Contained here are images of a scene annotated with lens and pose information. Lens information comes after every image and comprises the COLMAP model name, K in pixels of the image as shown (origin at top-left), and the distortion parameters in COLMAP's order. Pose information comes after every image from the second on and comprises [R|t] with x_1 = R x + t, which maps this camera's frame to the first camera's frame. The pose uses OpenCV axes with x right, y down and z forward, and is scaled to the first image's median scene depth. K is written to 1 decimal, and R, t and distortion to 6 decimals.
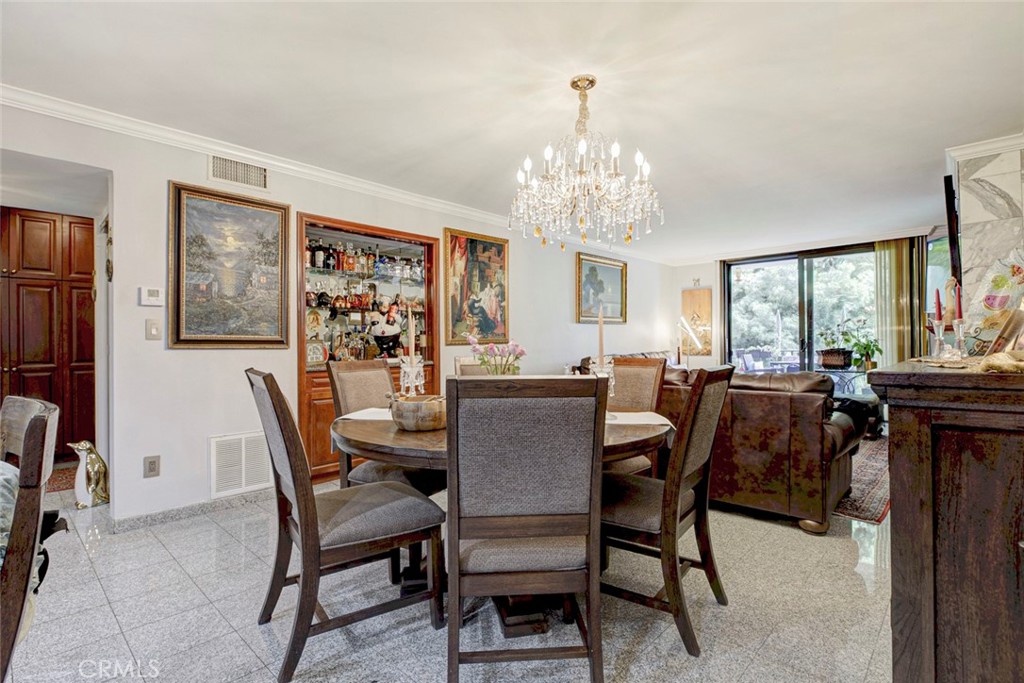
lens RADIAL K [[484.9, 0, 514.9], [0, 484.9, 349.3], [0, 0, 1]] dist [0.001043, -0.000123]
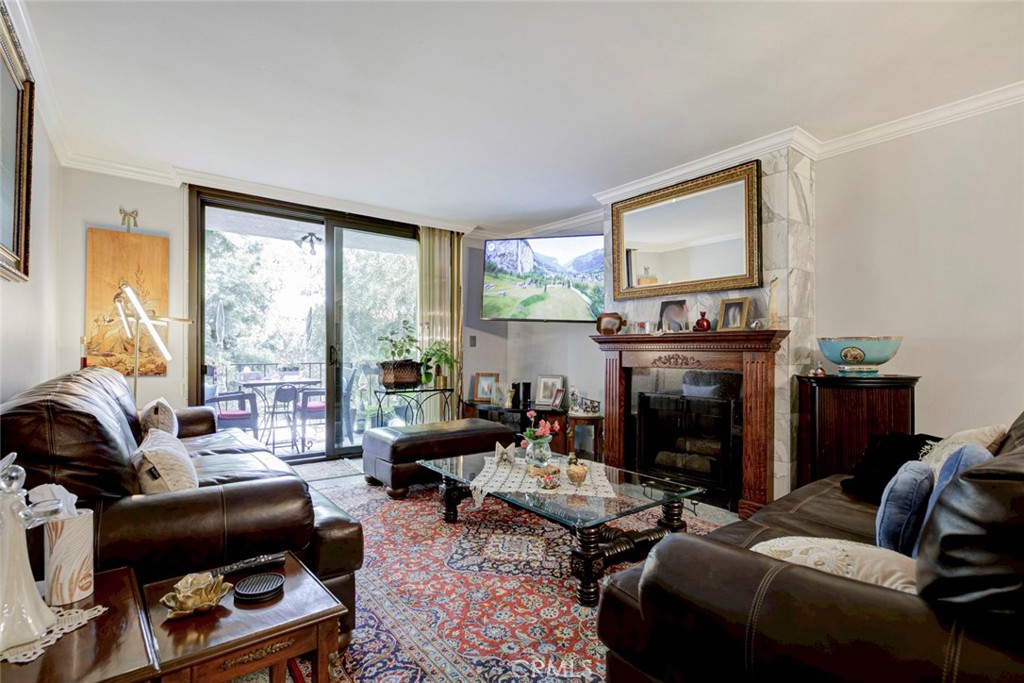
lens RADIAL K [[484.9, 0, 514.9], [0, 484.9, 349.3], [0, 0, 1]] dist [0.001043, -0.000123]
pose [[0.156178, 0.018620, 0.987553, -0.022571], [0.008151, 0.999764, -0.020140, -0.001333], [-0.987695, 0.011194, 0.155990, 0.649017]]
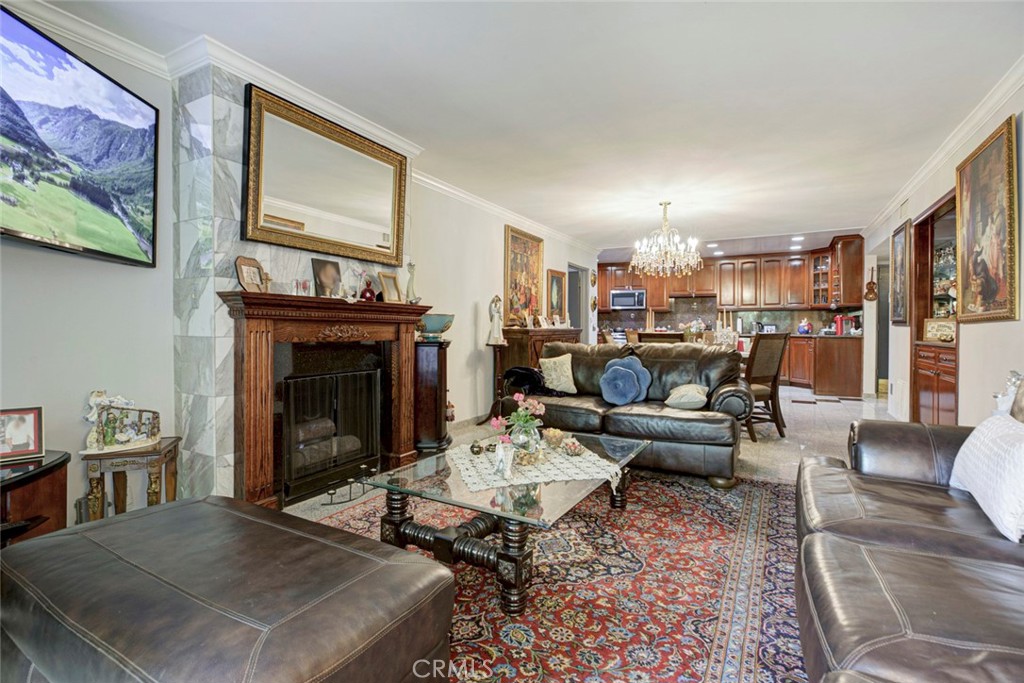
lens RADIAL K [[476.0, 0, 507.2], [0, 476.0, 328.9], [0, 0, 1]] dist [-0.003323, -0.000275]
pose [[-0.973573, 0.005567, -0.228307, 0.457414], [0.001708, 0.999852, 0.017098, -0.008643], [0.228368, 0.016257, -0.973439, 1.014338]]
